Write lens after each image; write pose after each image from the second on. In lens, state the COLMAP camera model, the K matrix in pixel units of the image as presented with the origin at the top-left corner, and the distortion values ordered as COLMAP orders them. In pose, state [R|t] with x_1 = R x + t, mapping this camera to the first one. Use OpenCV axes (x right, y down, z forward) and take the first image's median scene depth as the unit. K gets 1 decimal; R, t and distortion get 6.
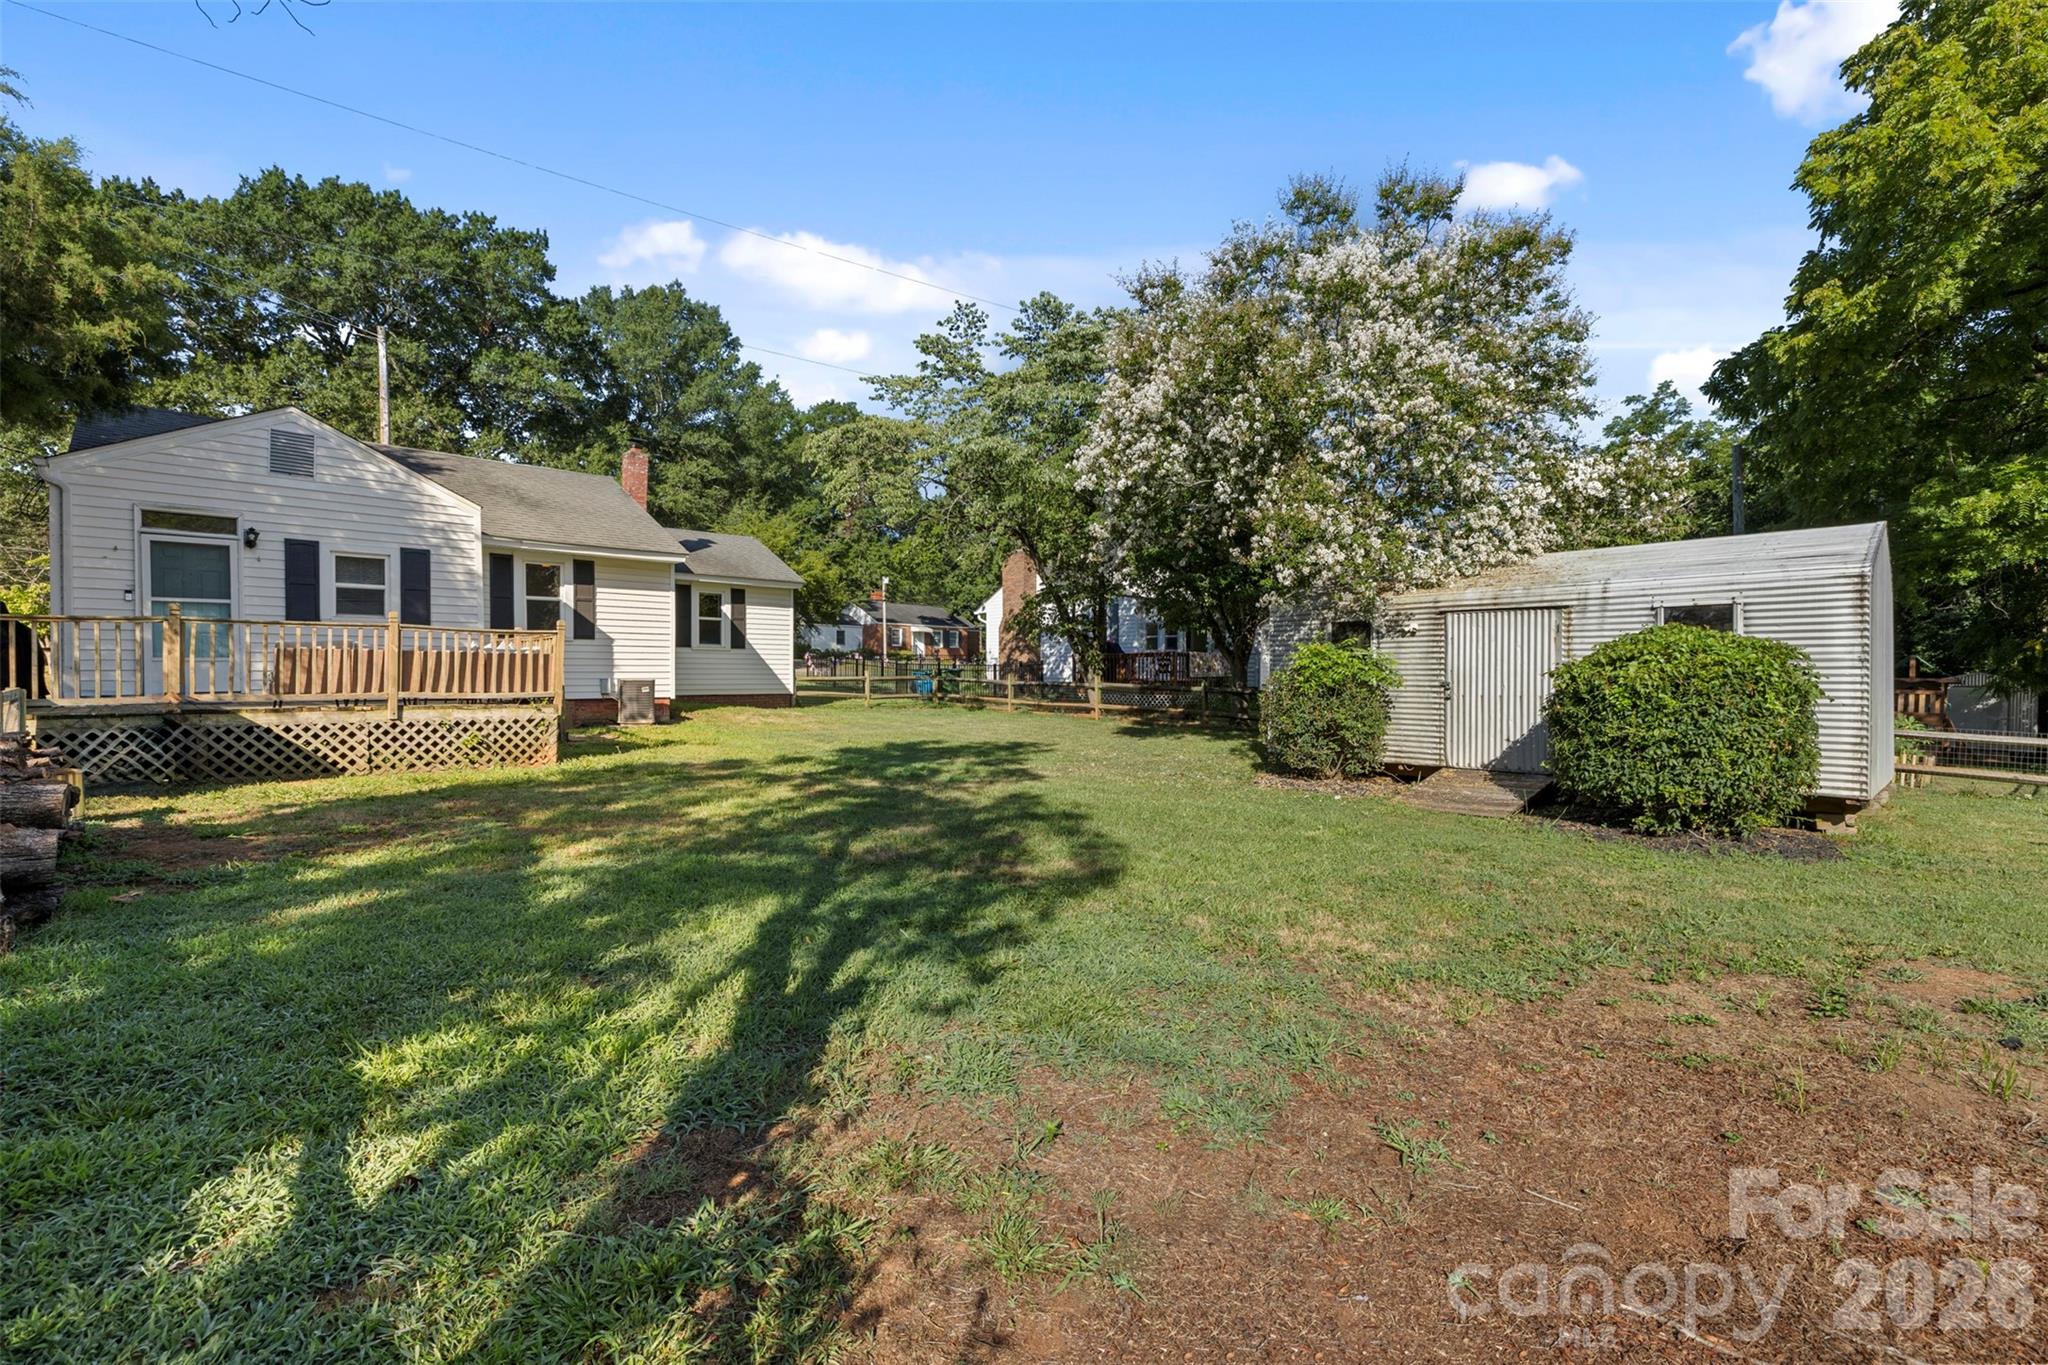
lens RADIAL K [[858.6, 0, 1022.8], [0, 858.6, 681.5], [0, 0, 1]] dist [0.001662, 0.000449]
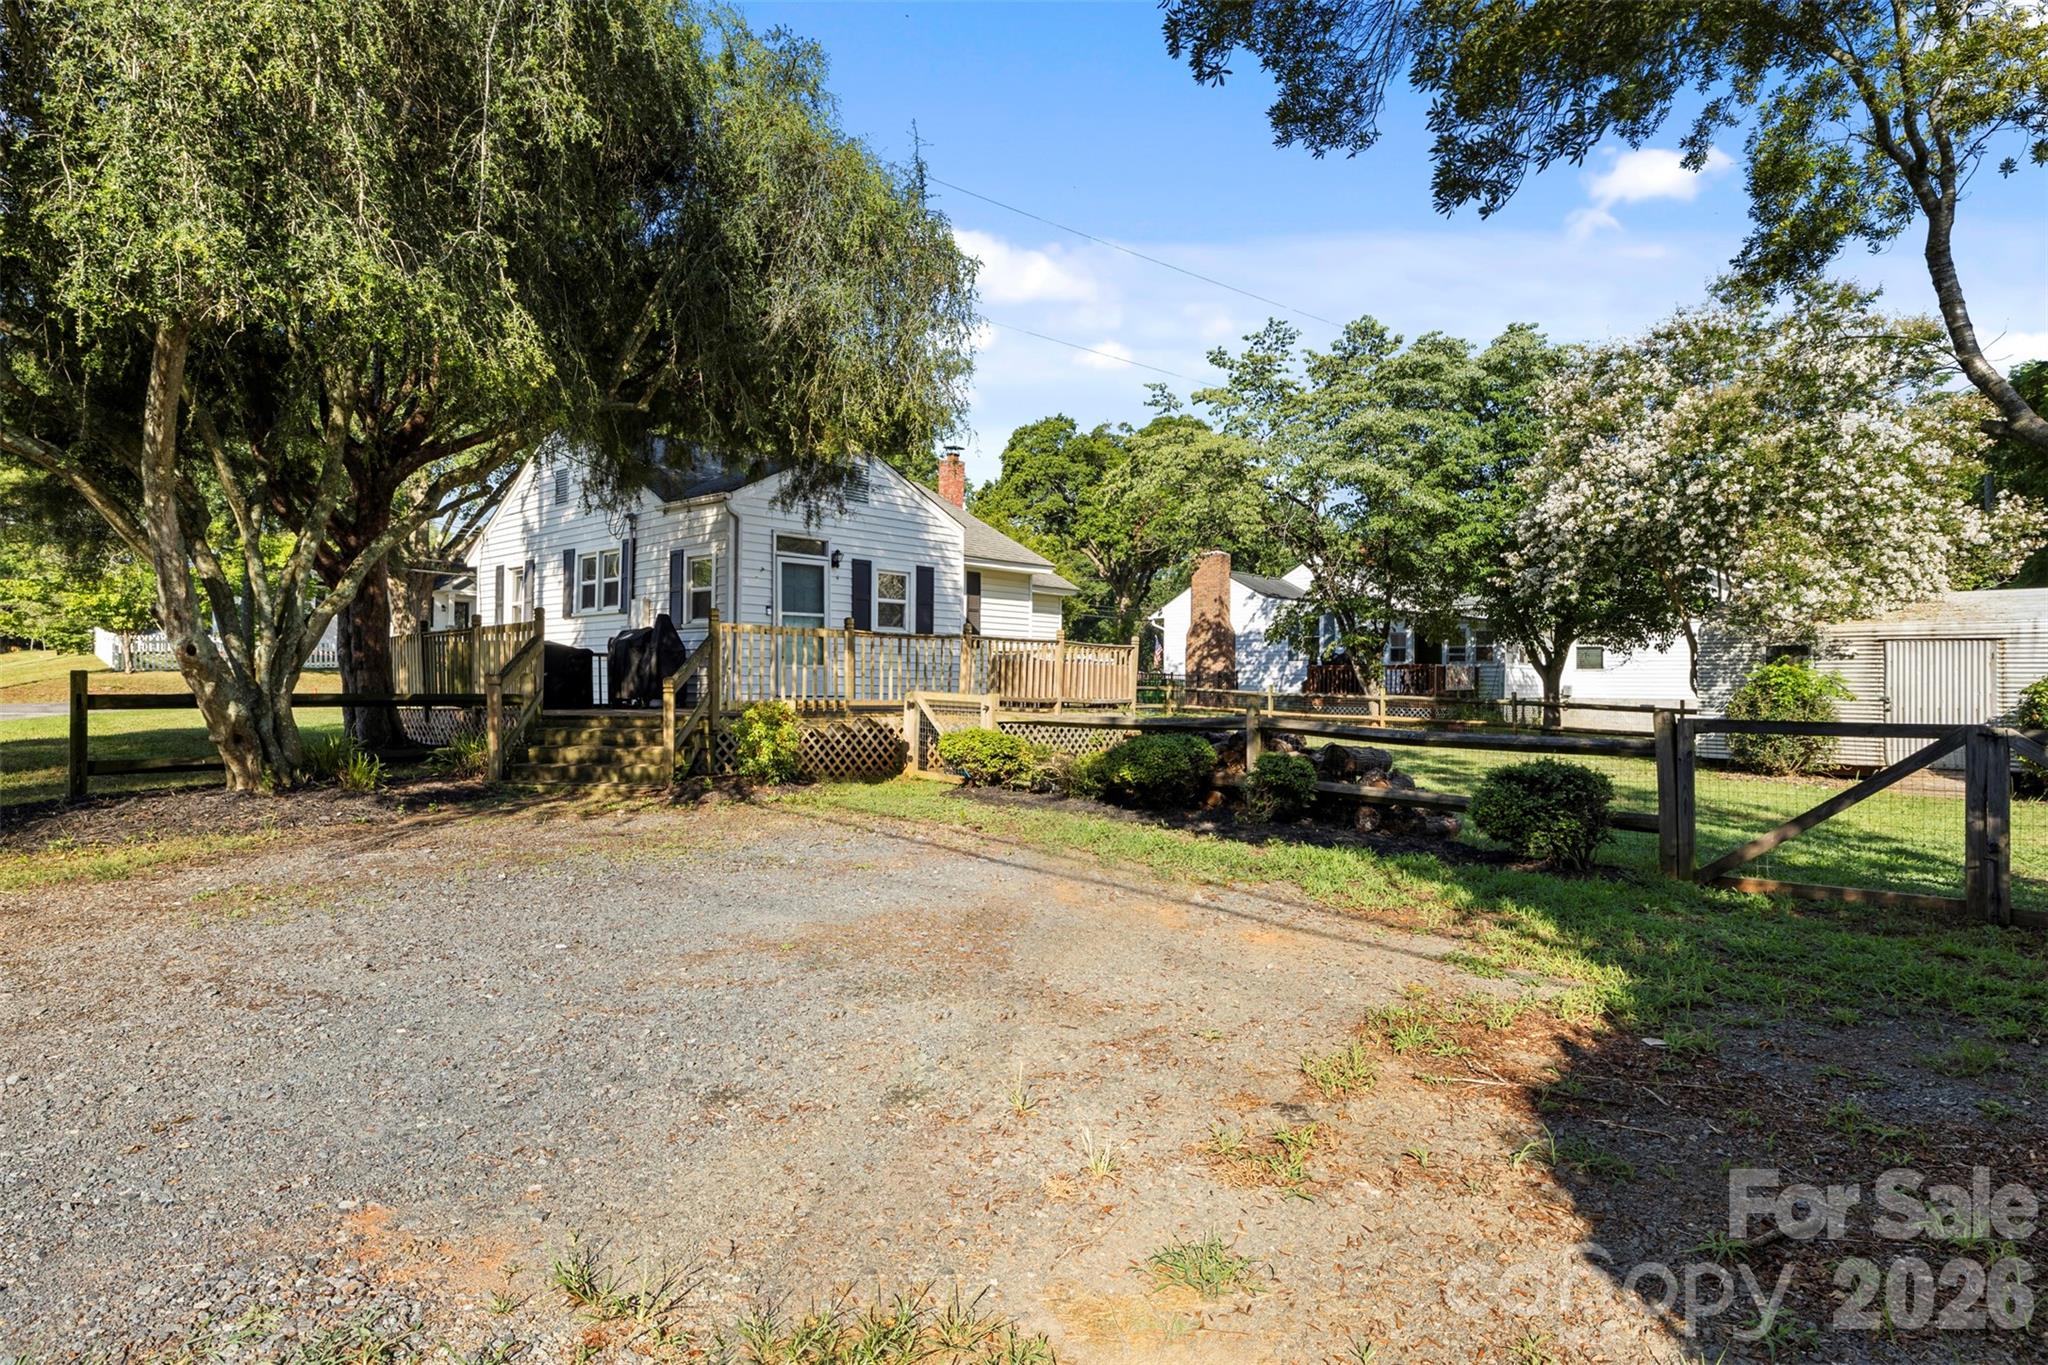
lens RADIAL K [[1060.6, 0, 1035.3], [0, 1060.6, 683.4], [0, 0, 1]] dist [0.006324, 0.000749]
pose [[0.998337, 0.009997, 0.056770, -0.635252], [-0.009646, 0.999933, -0.006447, 0.002671], [-0.056831, 0.005889, 0.998366, -0.361100]]
